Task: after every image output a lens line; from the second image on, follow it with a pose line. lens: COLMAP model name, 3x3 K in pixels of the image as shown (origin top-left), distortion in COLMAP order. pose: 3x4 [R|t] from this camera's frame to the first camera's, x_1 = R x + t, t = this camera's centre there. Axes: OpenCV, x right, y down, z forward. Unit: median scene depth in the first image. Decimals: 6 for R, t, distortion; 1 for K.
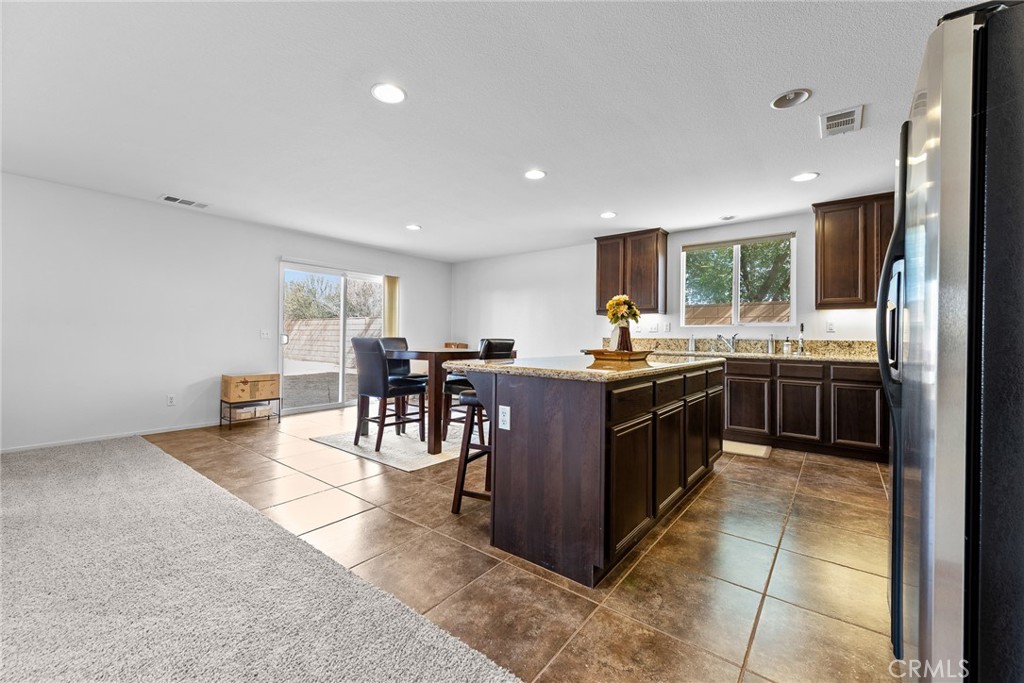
lens RADIAL K [[410.2, 0, 515.2], [0, 410.2, 335.6], [0, 0, 1]] dist [0.003593, -0.001559]
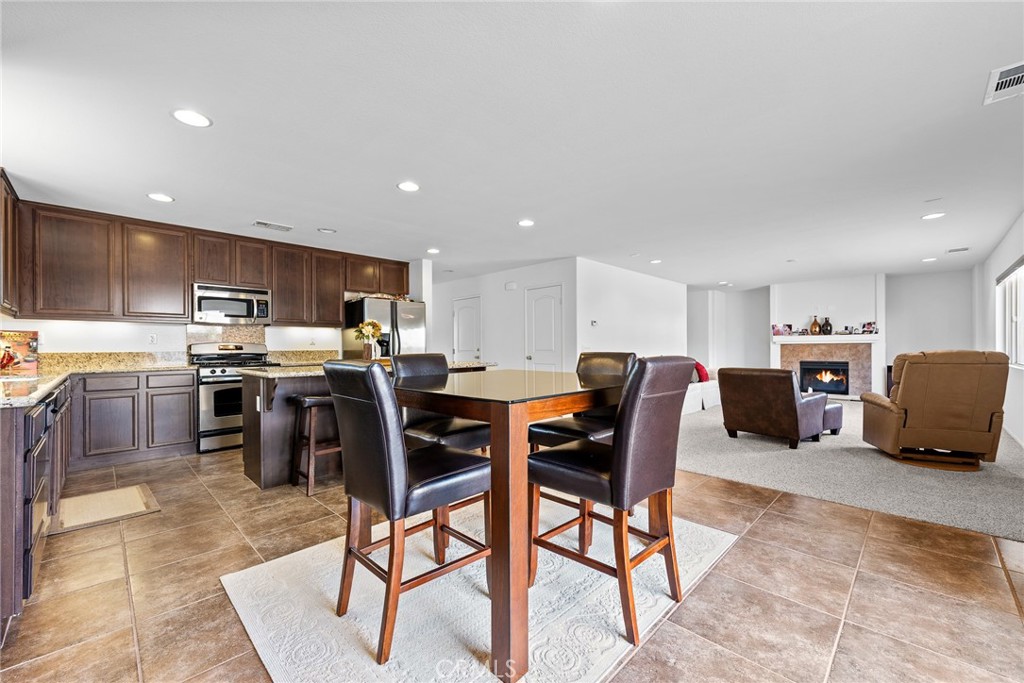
lens RADIAL K [[410.2, 0, 511.5], [0, 410.2, 346.8], [0, 0, 1]] dist [0.003593, -0.001559]
pose [[-0.992175, -0.000008, 0.124858, -0.238856], [-0.000222, 0.999999, -0.001703, -0.003604], [-0.124858, -0.001717, -0.992173, 1.406024]]
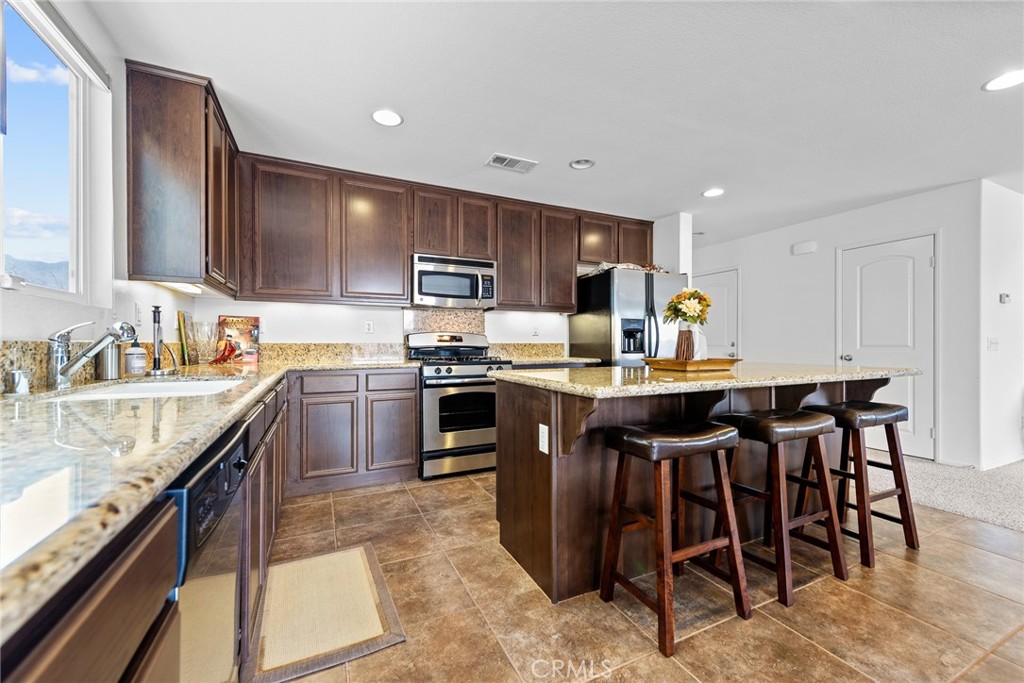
lens RADIAL K [[410.2, 0, 511.5], [0, 410.2, 344.1], [0, 0, 1]] dist [0.003593, -0.001559]
pose [[-0.890874, -0.008256, 0.454176, 0.122595], [-0.006361, 0.999964, 0.005700, 0.002221], [-0.454206, 0.002189, -0.890894, 1.124487]]
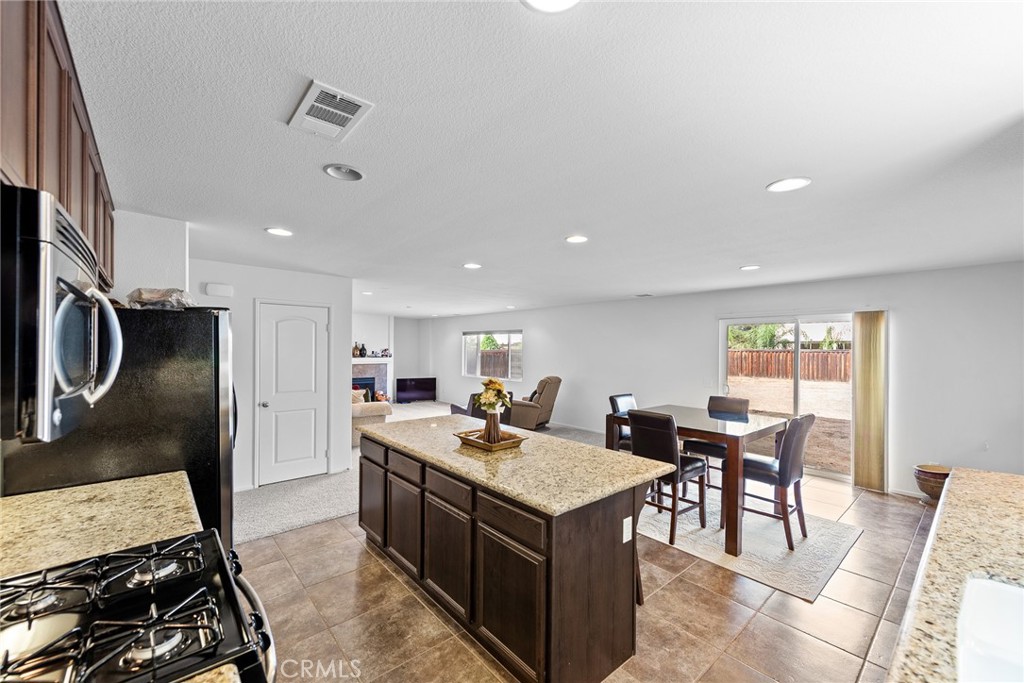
lens RADIAL K [[410.2, 0, 514.9], [0, 410.2, 348.5], [0, 0, 1]] dist [0.003593, -0.001559]
pose [[-0.190972, -0.009220, -0.981552, 0.716410], [-0.008743, 0.999932, -0.007692, -0.097639], [0.981557, 0.007113, -0.191039, 0.745420]]
